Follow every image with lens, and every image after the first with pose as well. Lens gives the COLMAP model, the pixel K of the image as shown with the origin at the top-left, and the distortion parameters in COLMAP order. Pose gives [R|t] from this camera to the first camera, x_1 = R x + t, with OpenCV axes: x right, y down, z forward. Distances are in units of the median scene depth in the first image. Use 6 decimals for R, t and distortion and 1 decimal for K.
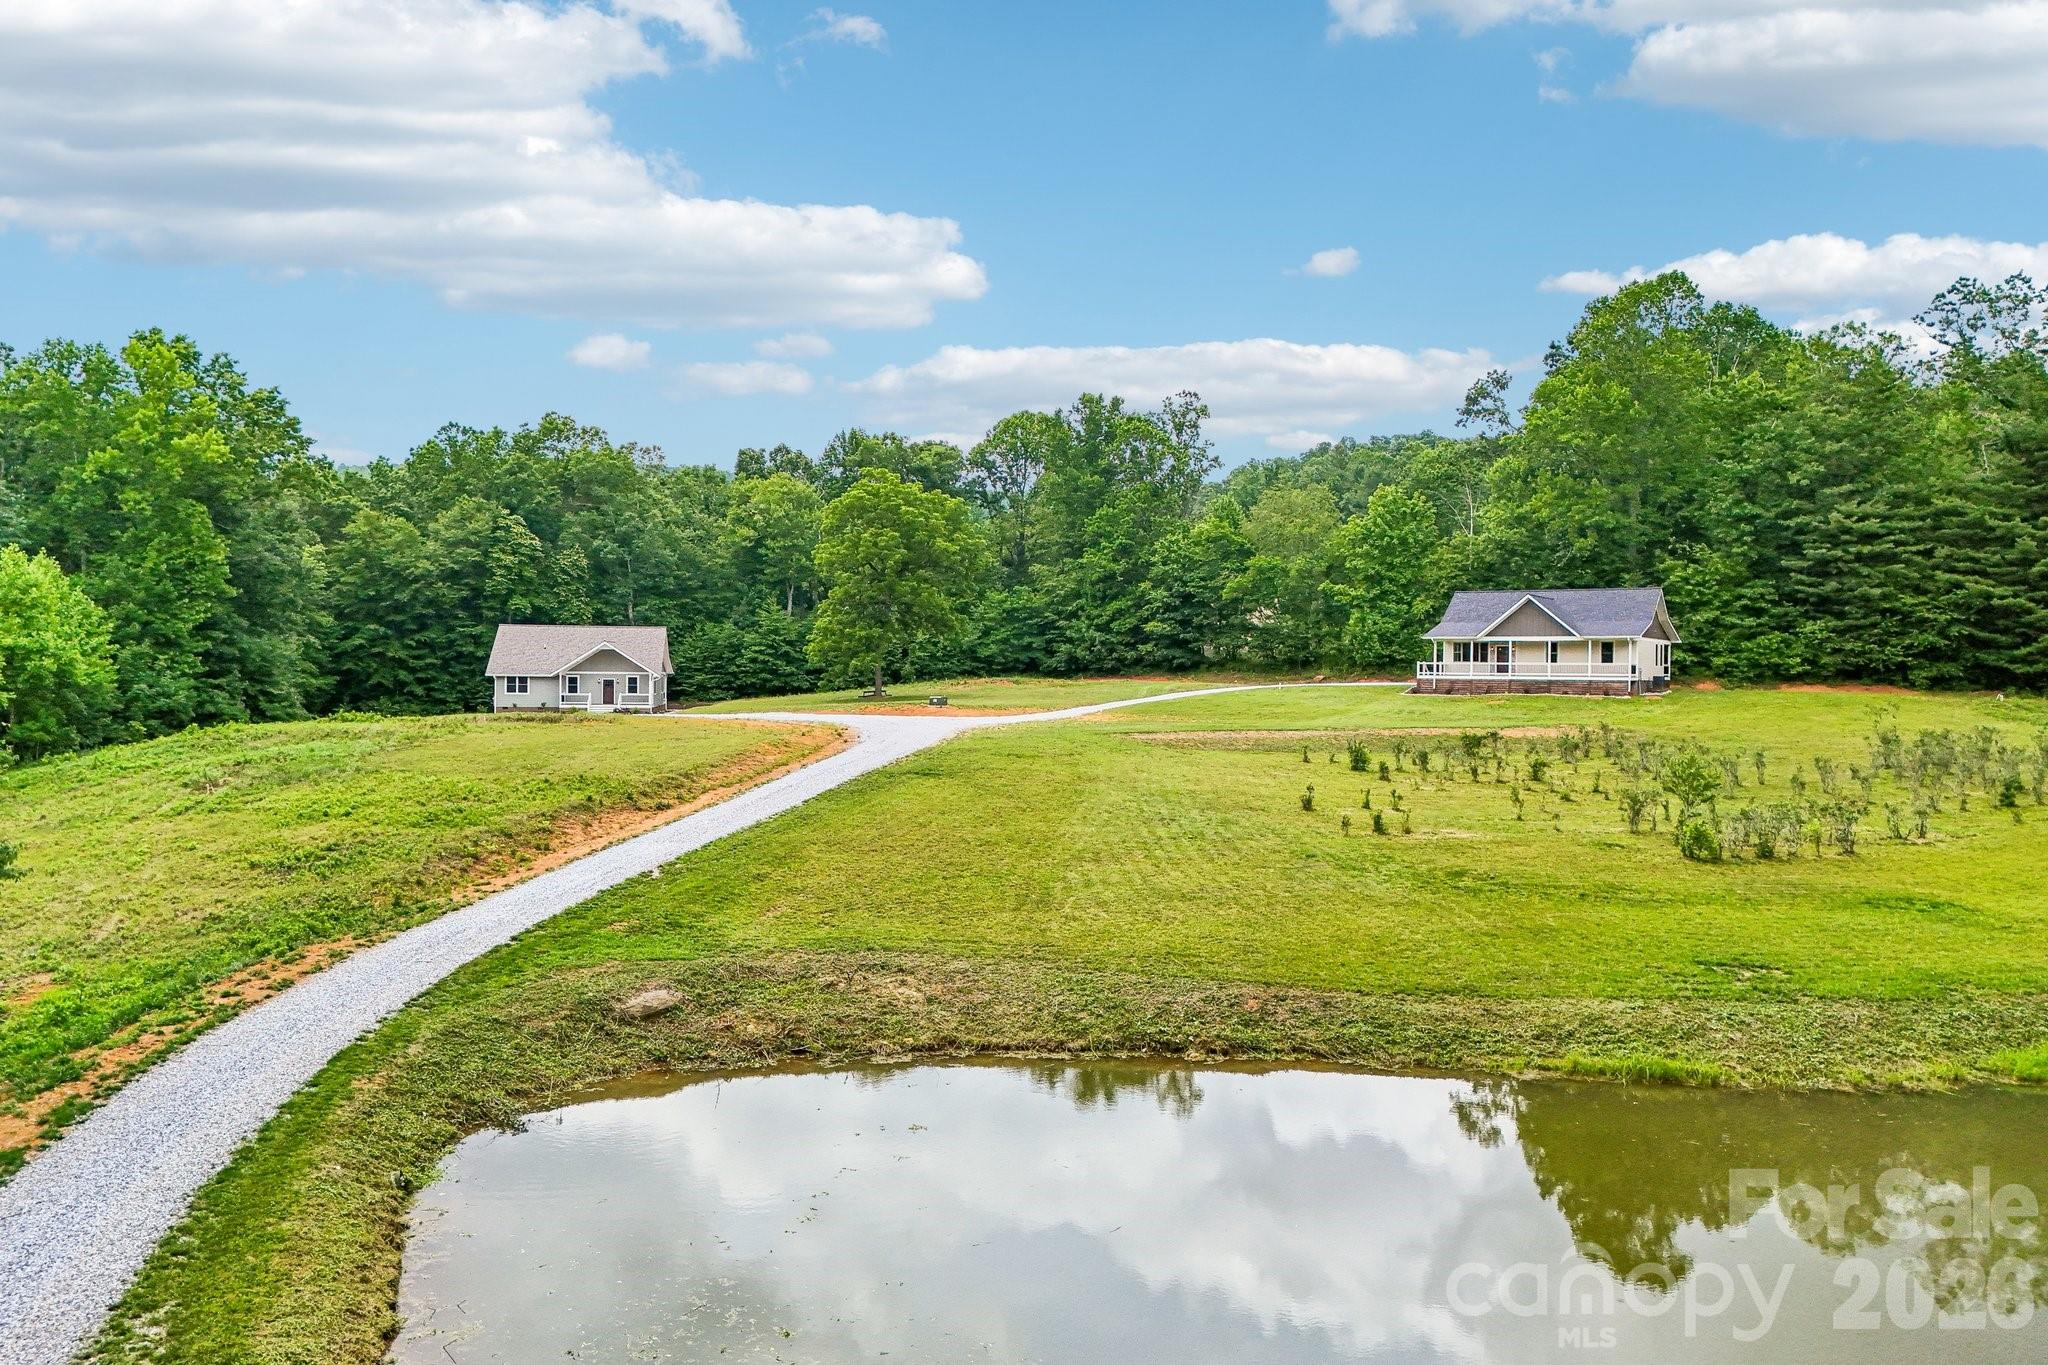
lens RADIAL K [[1494.7, 0, 1057.4], [0, 1494.7, 685.1], [0, 0, 1]] dist [0.070329, -0.141878]
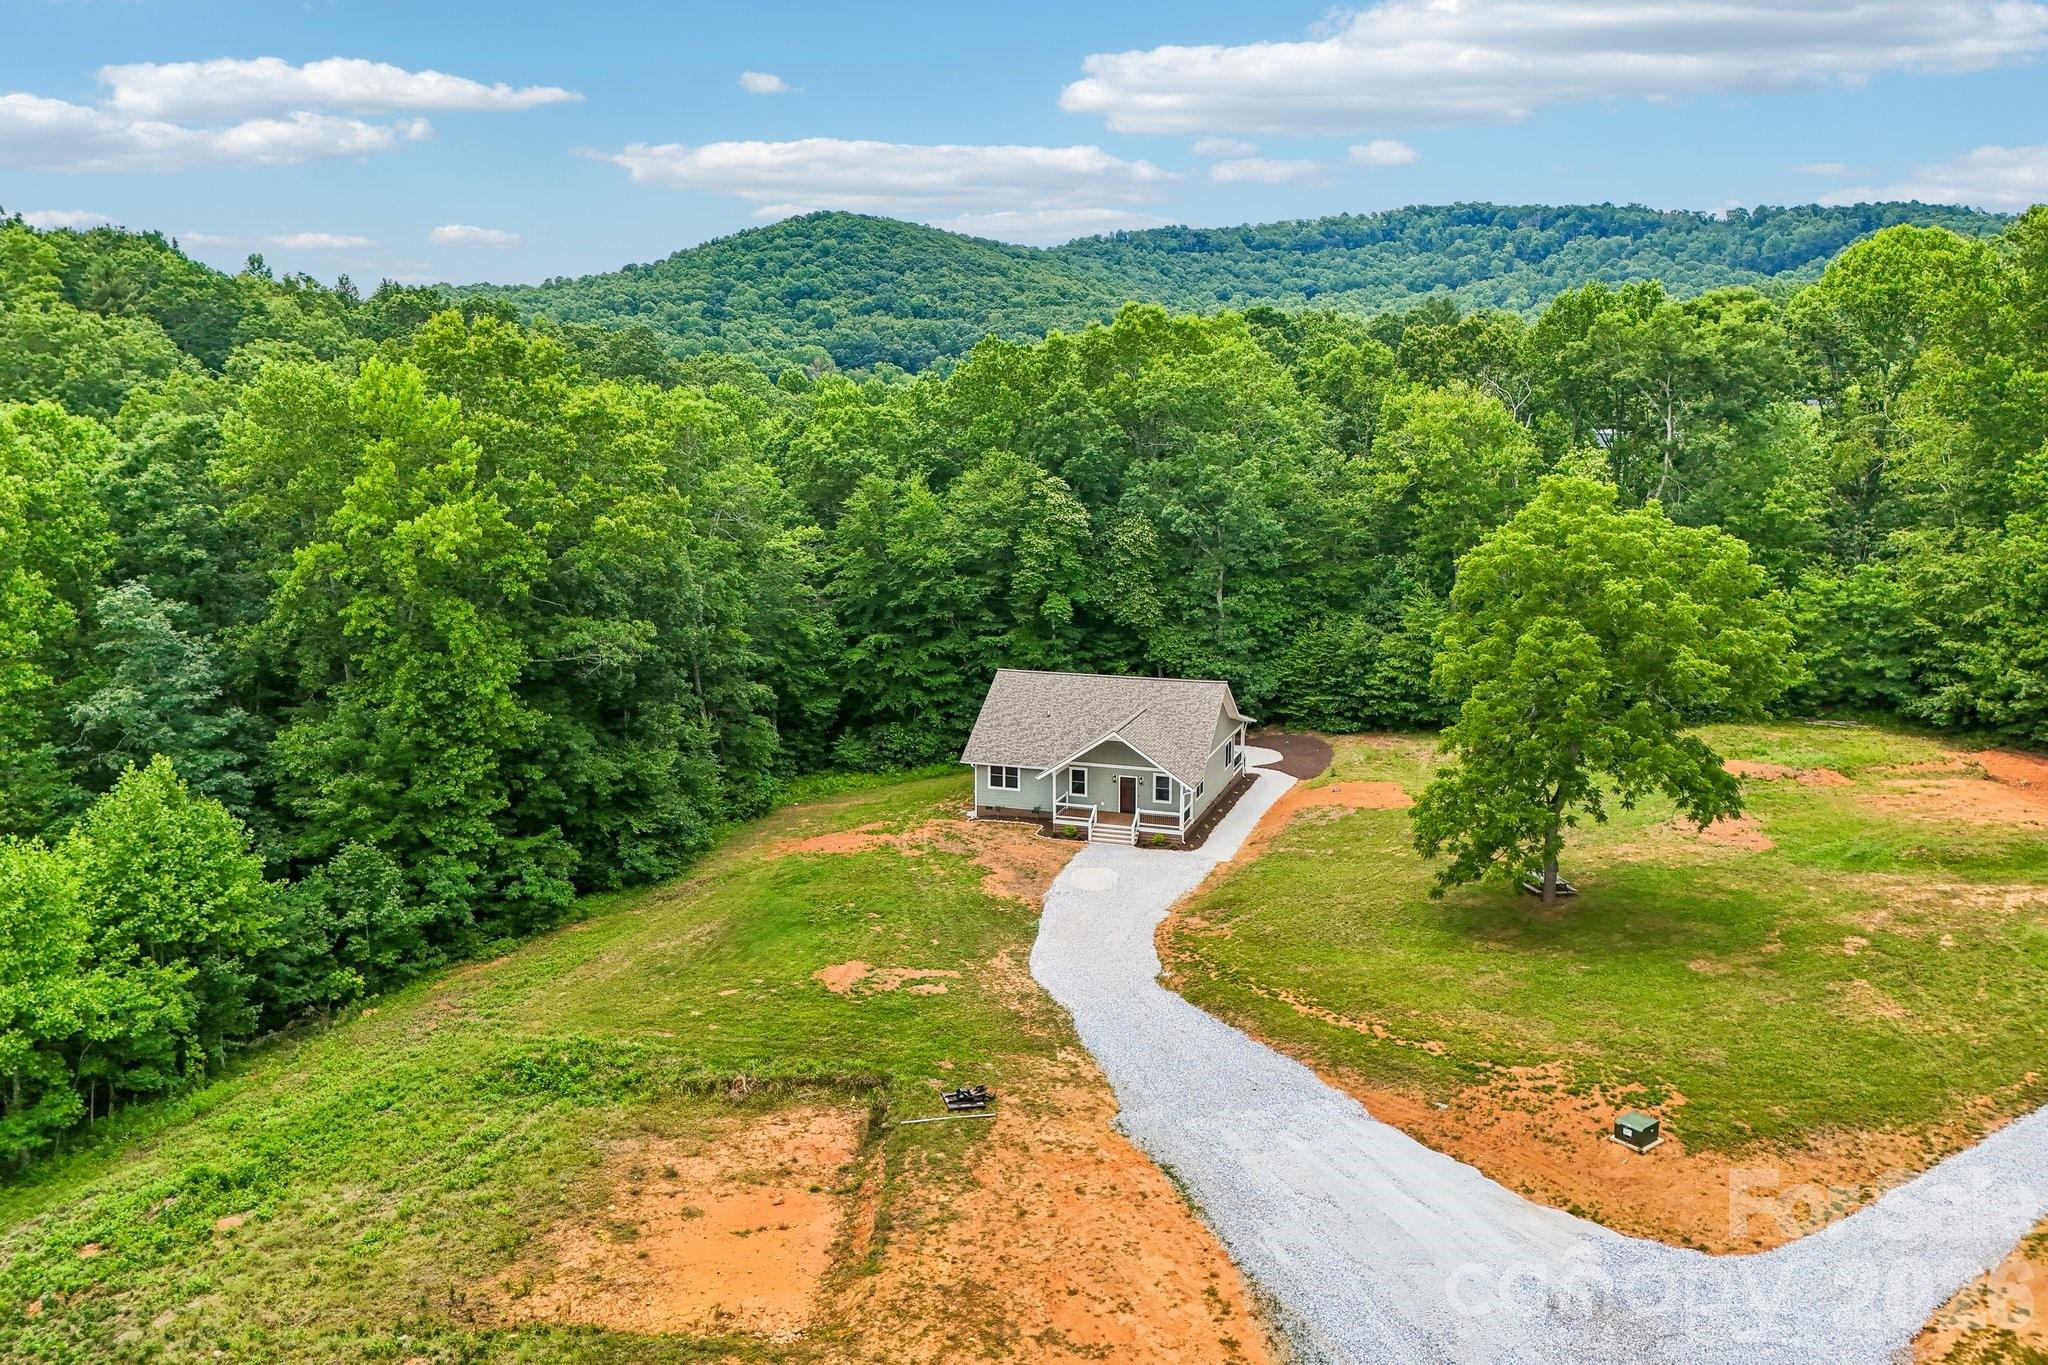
lens RADIAL K [[1517.3, 0, 1024.0], [0, 1517.3, 682.5], [0, 0, 1]] dist [0.073144, -0.076336]
pose [[0.869928, 0.076908, -0.487145, -0.017579], [0.002329, 0.987114, 0.160000, -0.133676], [0.493173, -0.140322, 0.858539, 0.370899]]
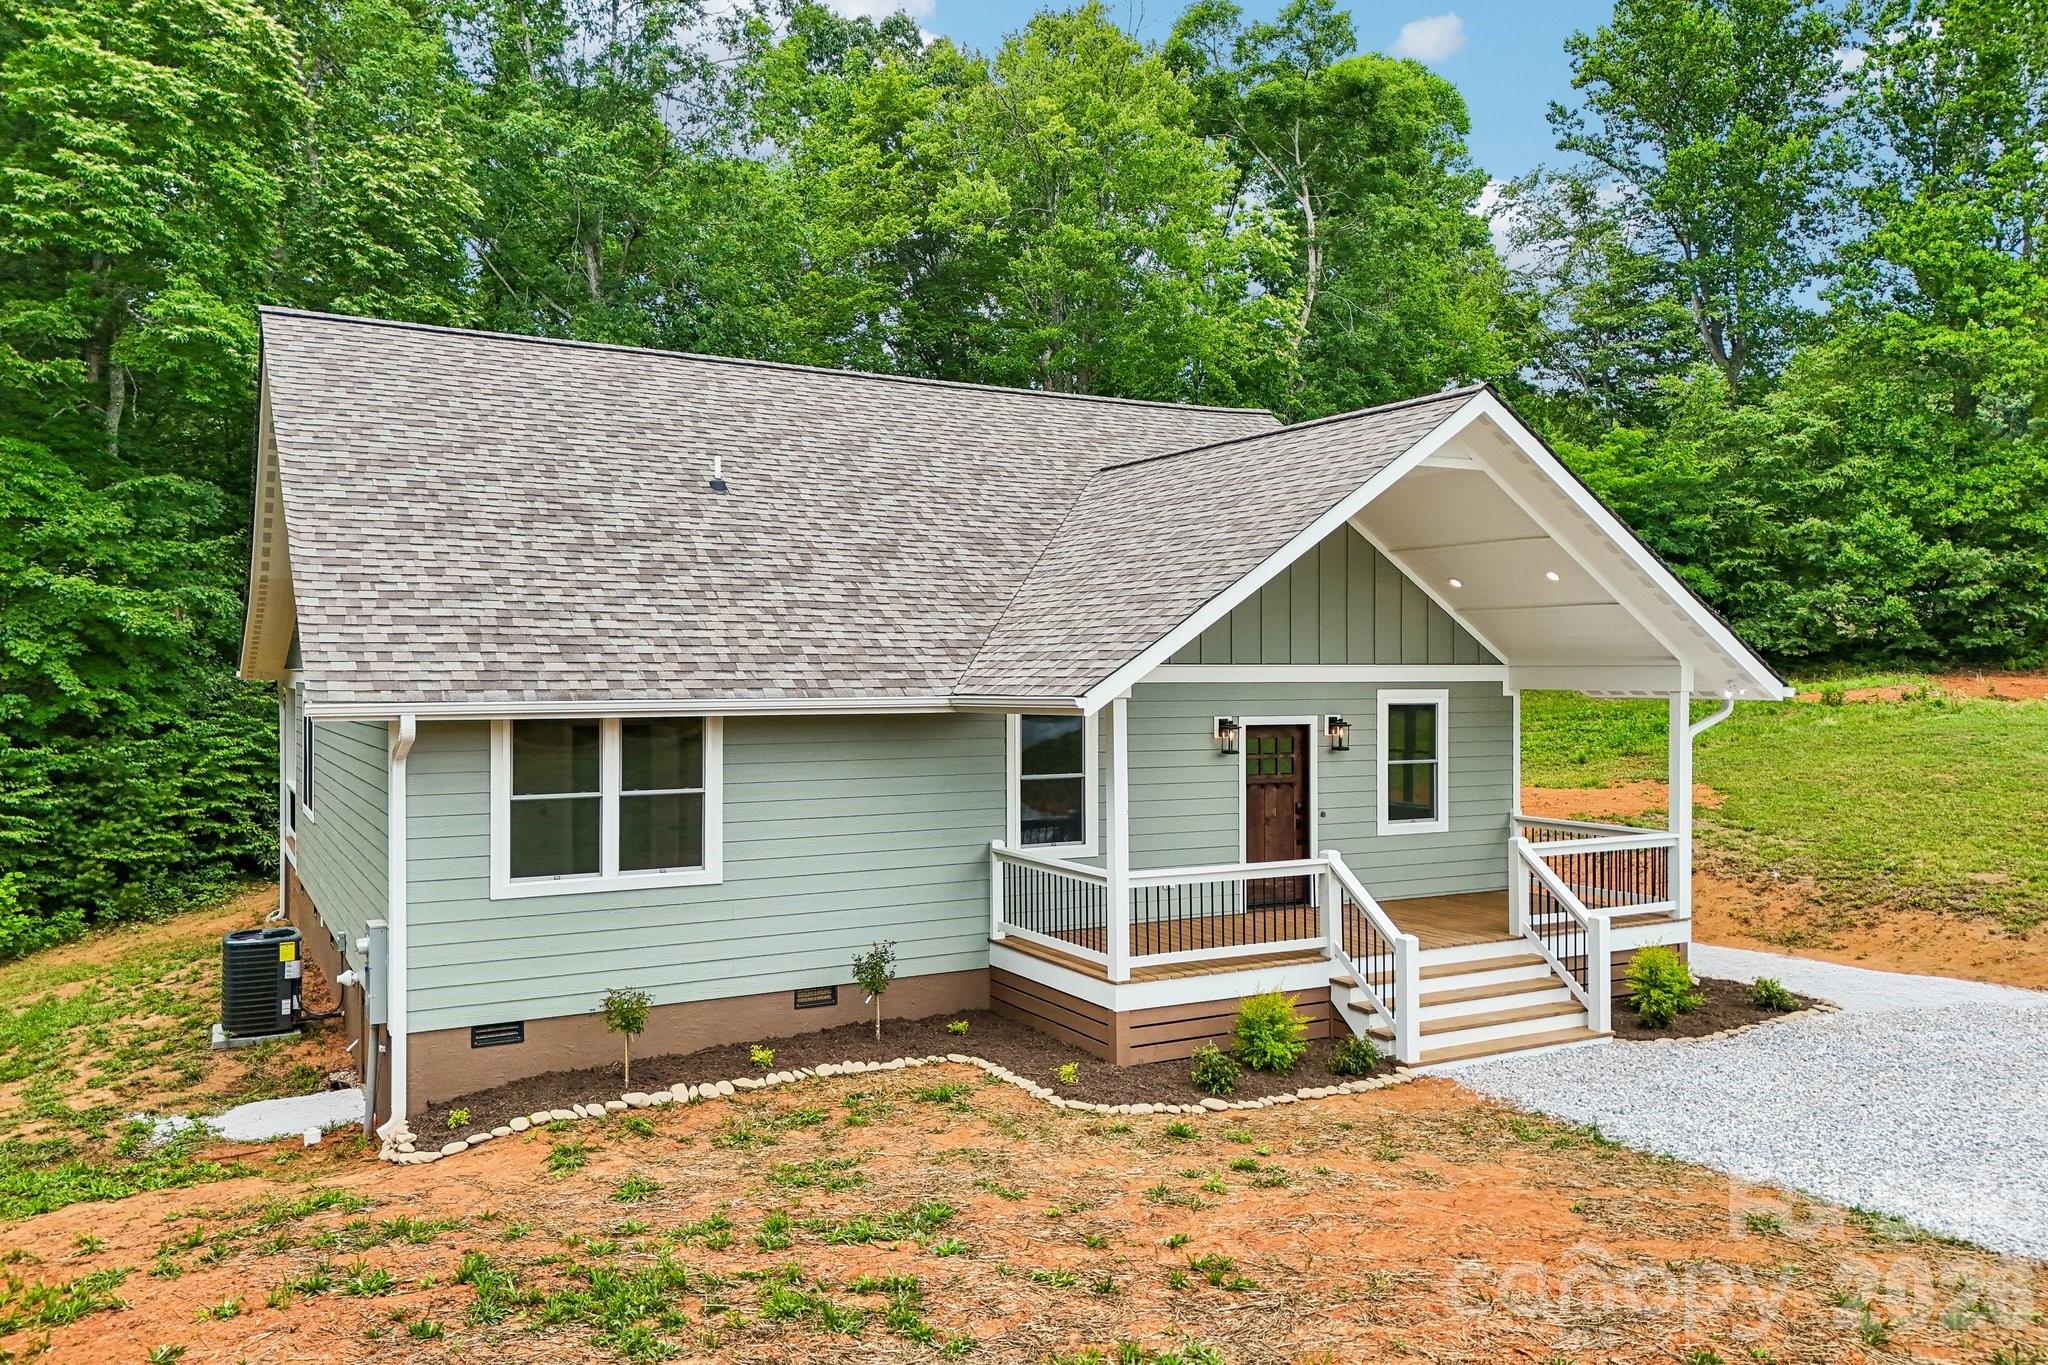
lens RADIAL K [[1517.3, 0, 1024.0], [0, 1517.3, 682.5], [0, 0, 1]] dist [0.073144, -0.076336]
pose [[0.950235, -0.011479, 0.311321, -0.321026], [0.013400, 0.999902, -0.004034, -0.006371], [-0.311244, 0.008005, 0.950296, 0.784923]]
